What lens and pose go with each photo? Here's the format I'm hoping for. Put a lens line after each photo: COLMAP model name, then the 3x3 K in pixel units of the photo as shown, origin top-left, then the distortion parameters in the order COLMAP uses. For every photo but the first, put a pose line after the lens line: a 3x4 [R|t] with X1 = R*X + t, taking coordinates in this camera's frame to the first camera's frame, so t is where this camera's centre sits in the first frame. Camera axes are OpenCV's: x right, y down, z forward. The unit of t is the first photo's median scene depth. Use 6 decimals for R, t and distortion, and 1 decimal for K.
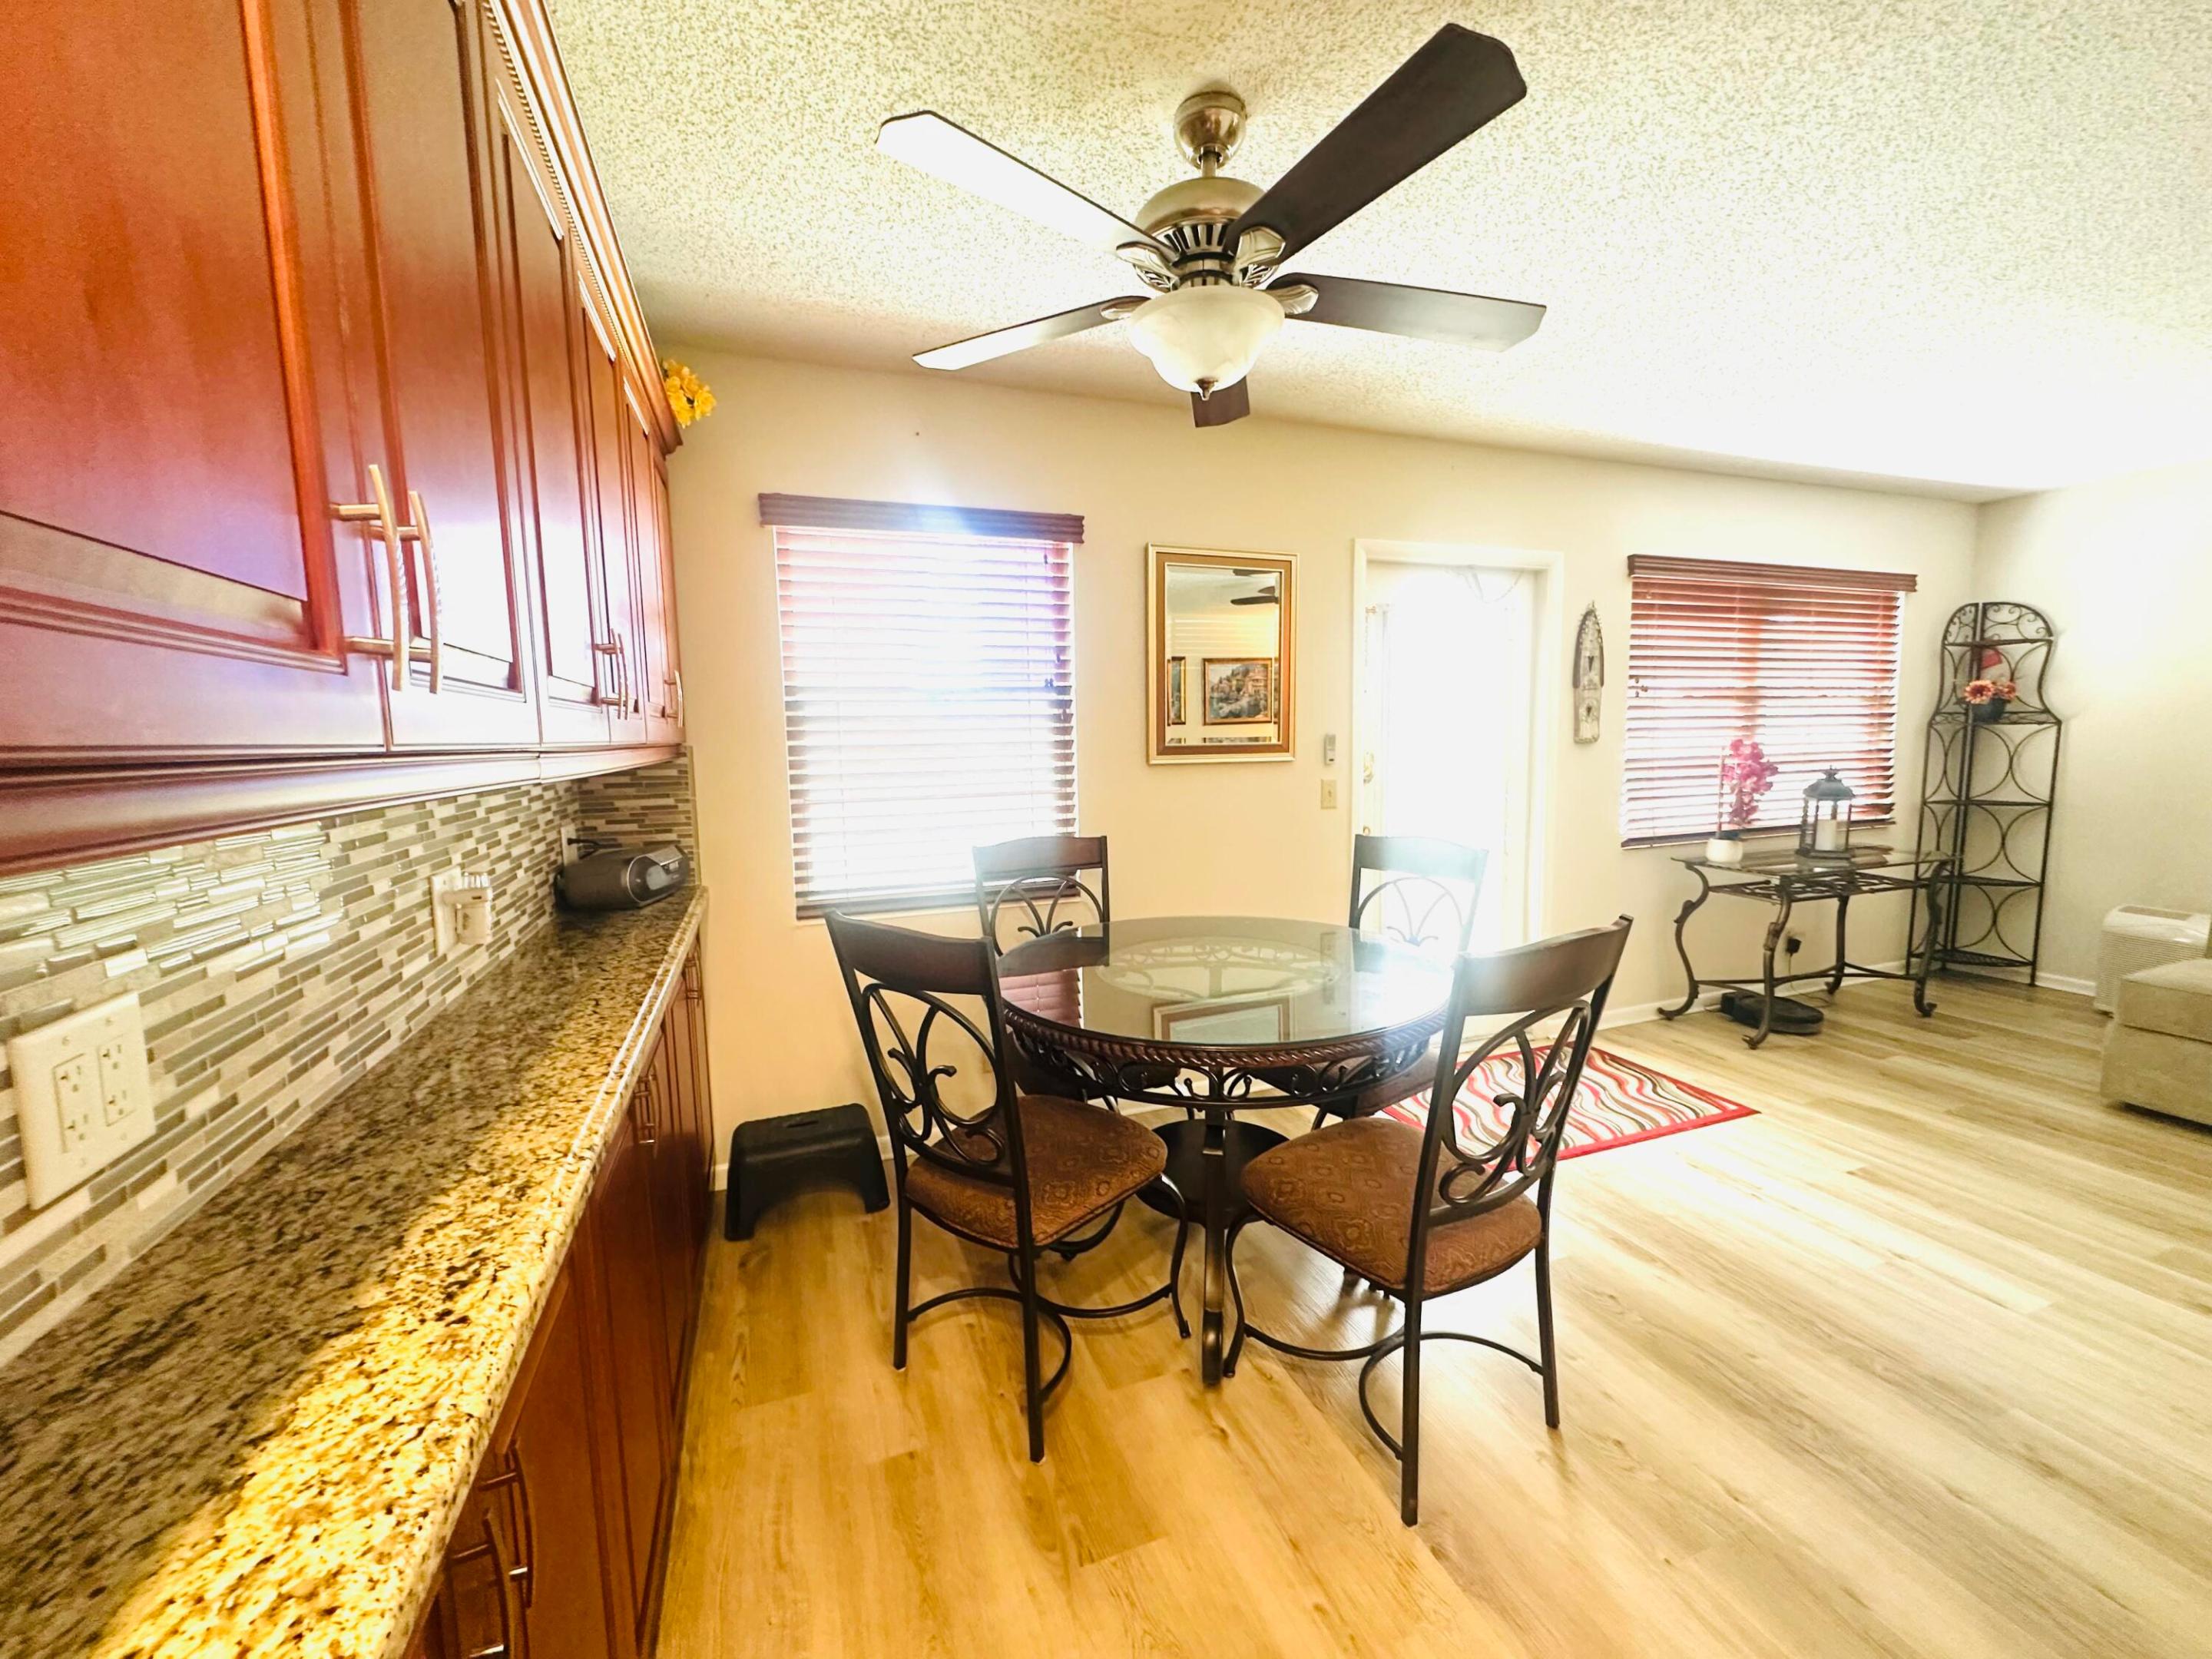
lens RADIAL K [[885.8, 0, 1105.4], [0, 885.8, 830.7], [0, 0, 1]] dist [-0.001826, 0.000622]
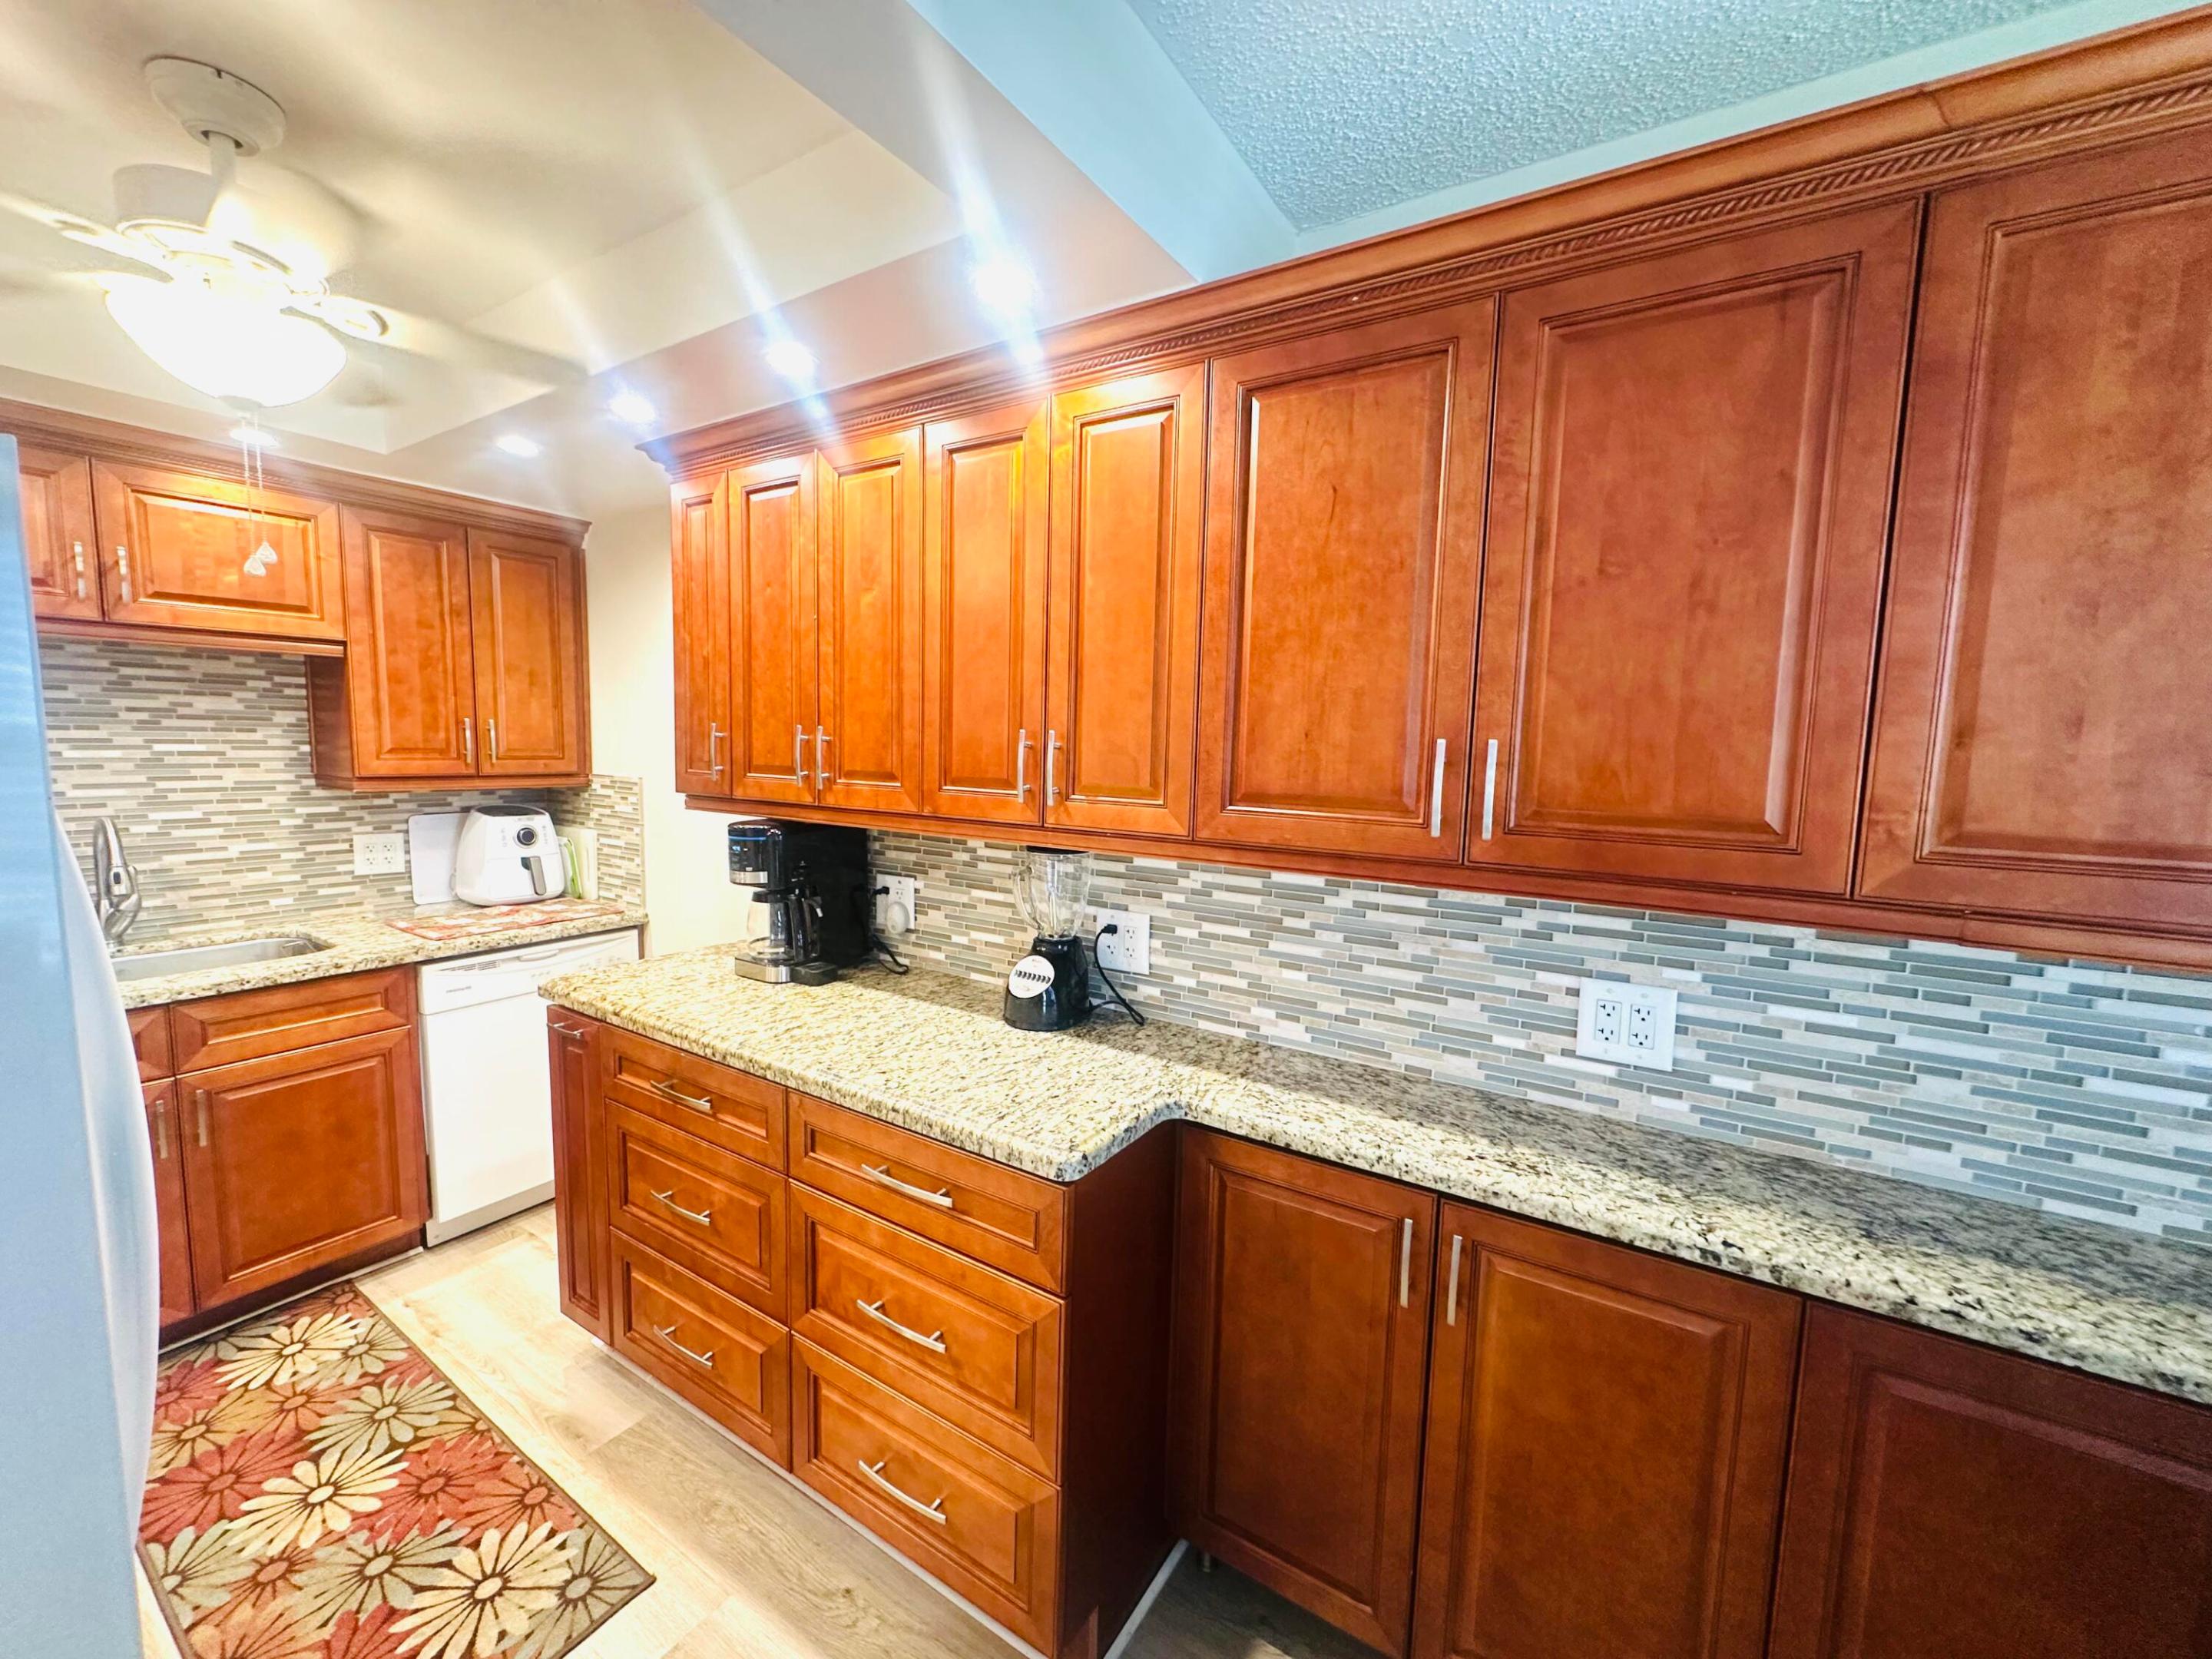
lens RADIAL K [[885.8, 0, 1105.4], [0, 885.8, 830.7], [0, 0, 1]] dist [-0.001826, 0.000622]
pose [[-0.800023, 0.059848, -0.596977, 0.169419], [-0.075982, 0.976894, 0.199761, -0.078007], [0.595139, 0.205173, -0.776990, 0.316650]]
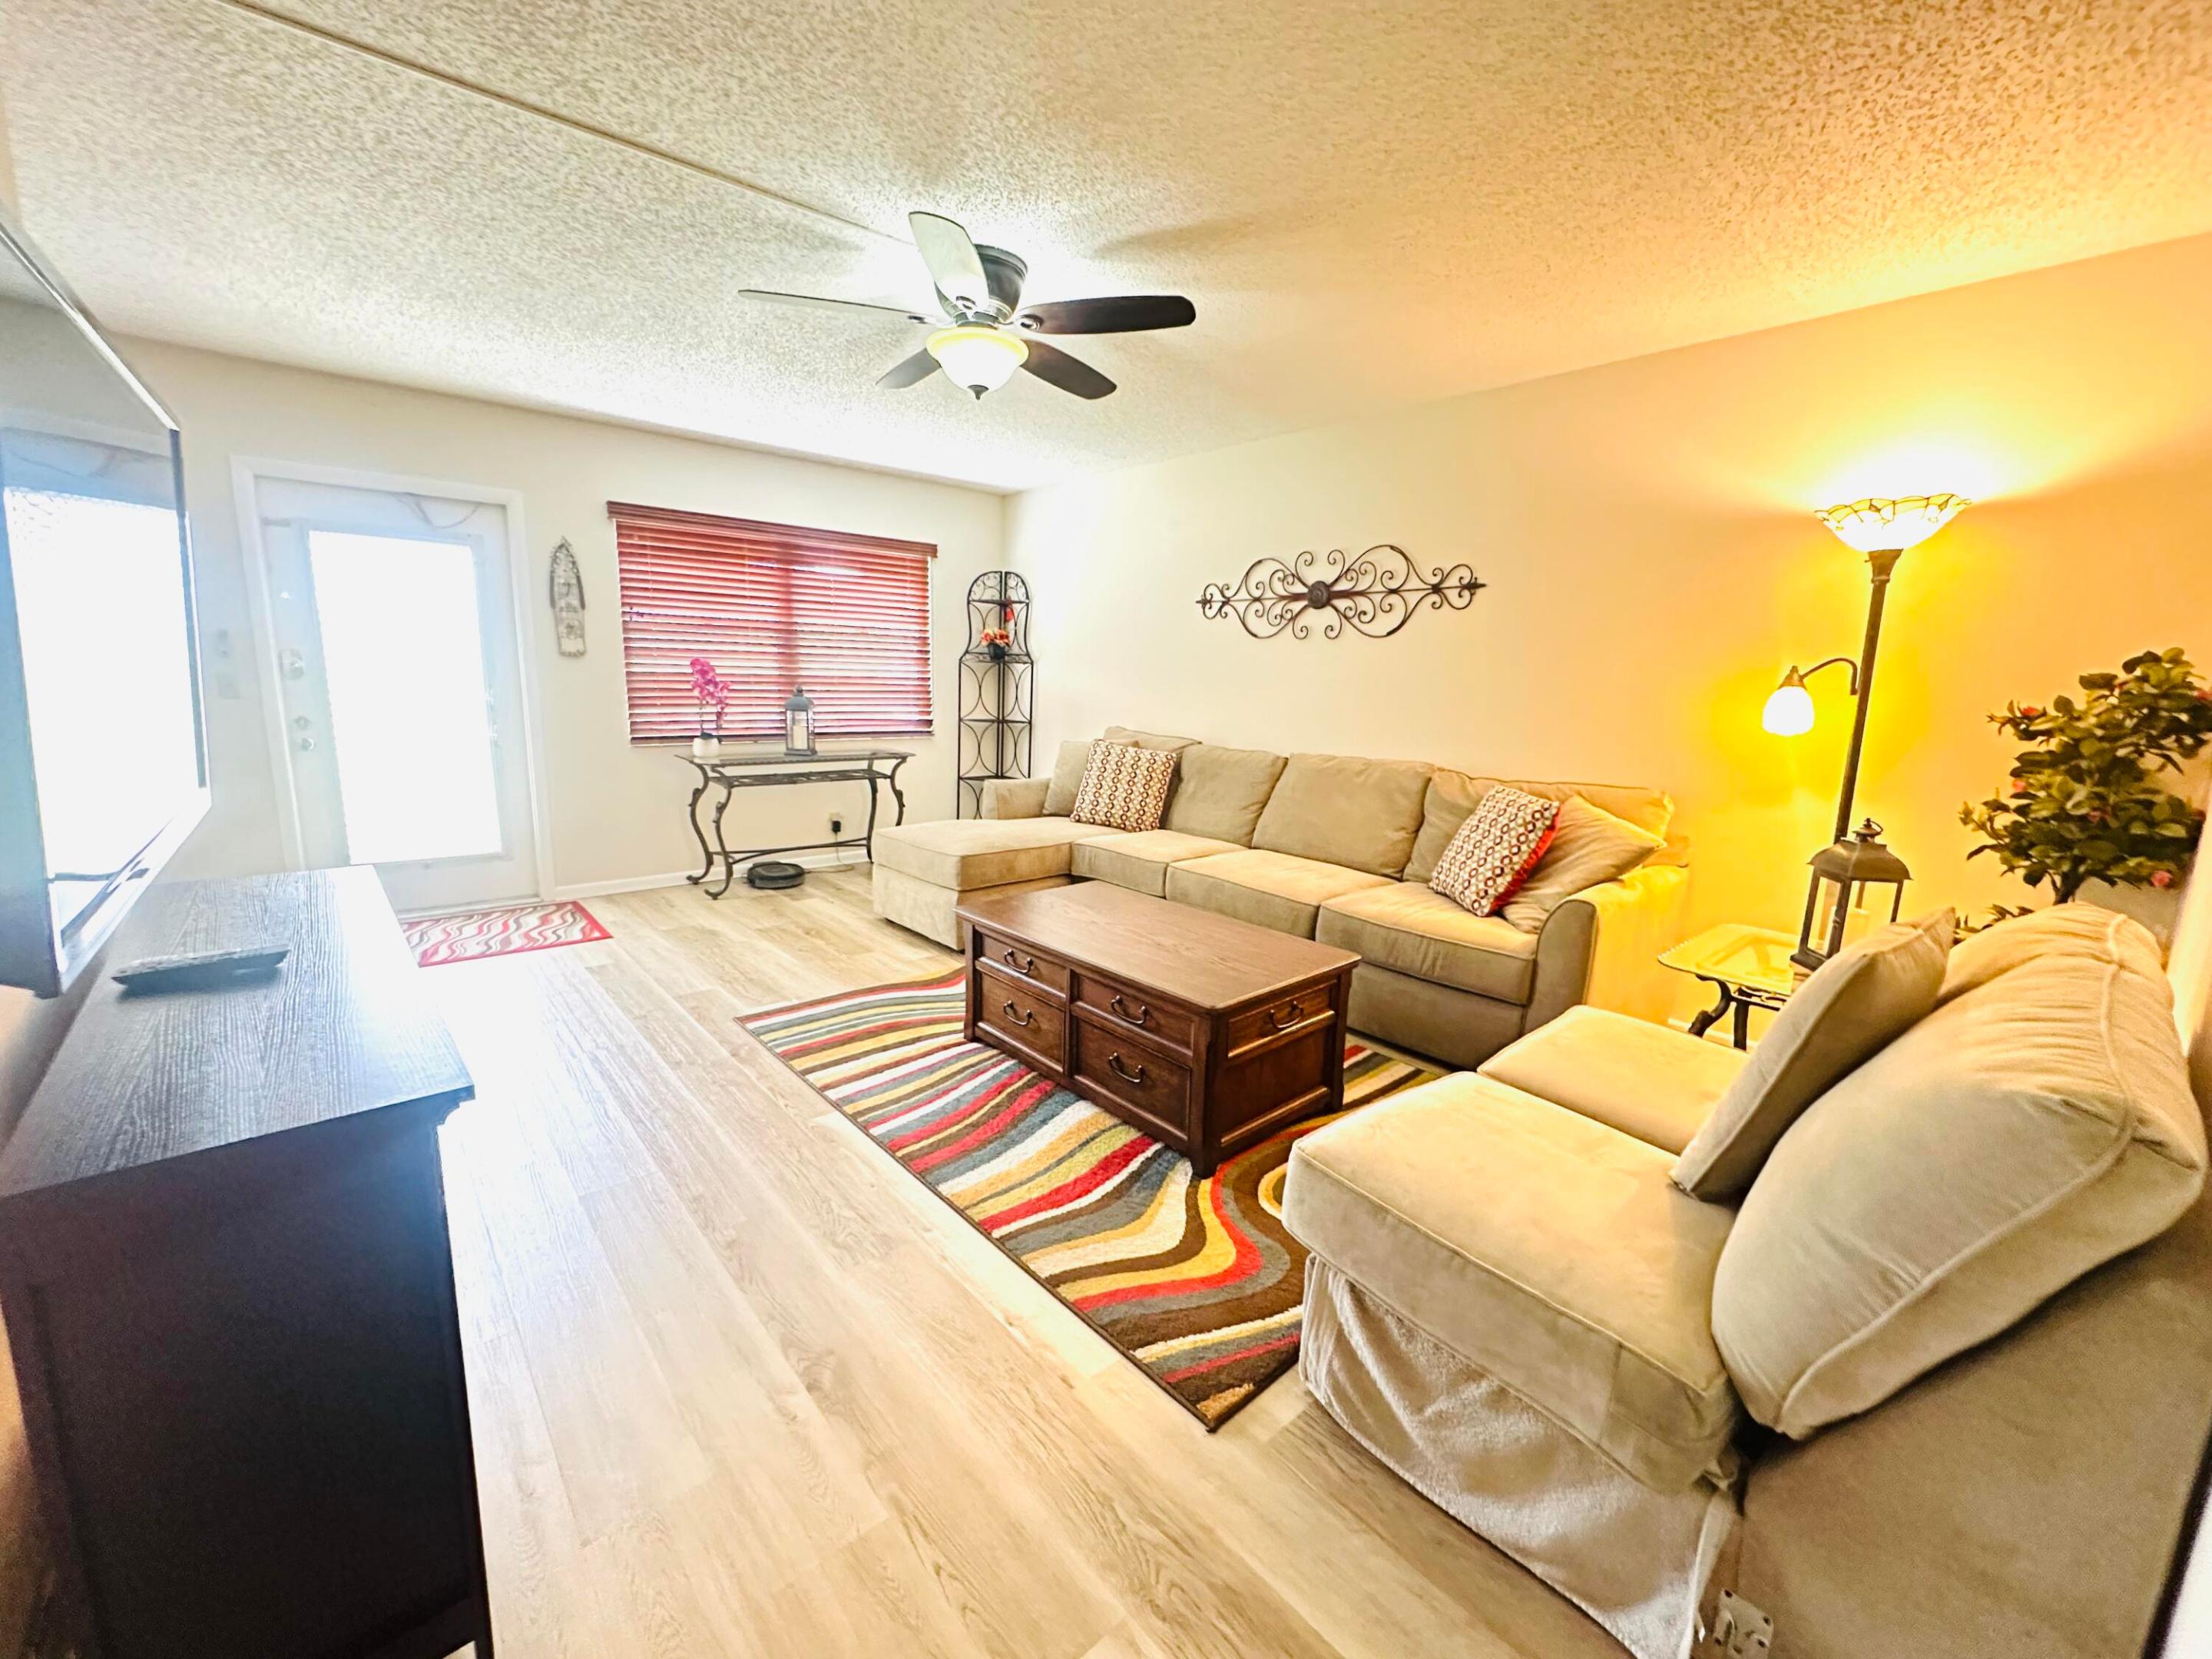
lens RADIAL K [[883.7, 0, 1104.6], [0, 883.7, 829.2], [0, 0, 1]] dist [-0.001579, 0.000561]
pose [[0.934135, -0.016667, 0.356531, 0.761119], [-0.007766, 0.997723, 0.066990, 0.048696], [-0.356836, -0.065346, 0.931879, -0.385718]]
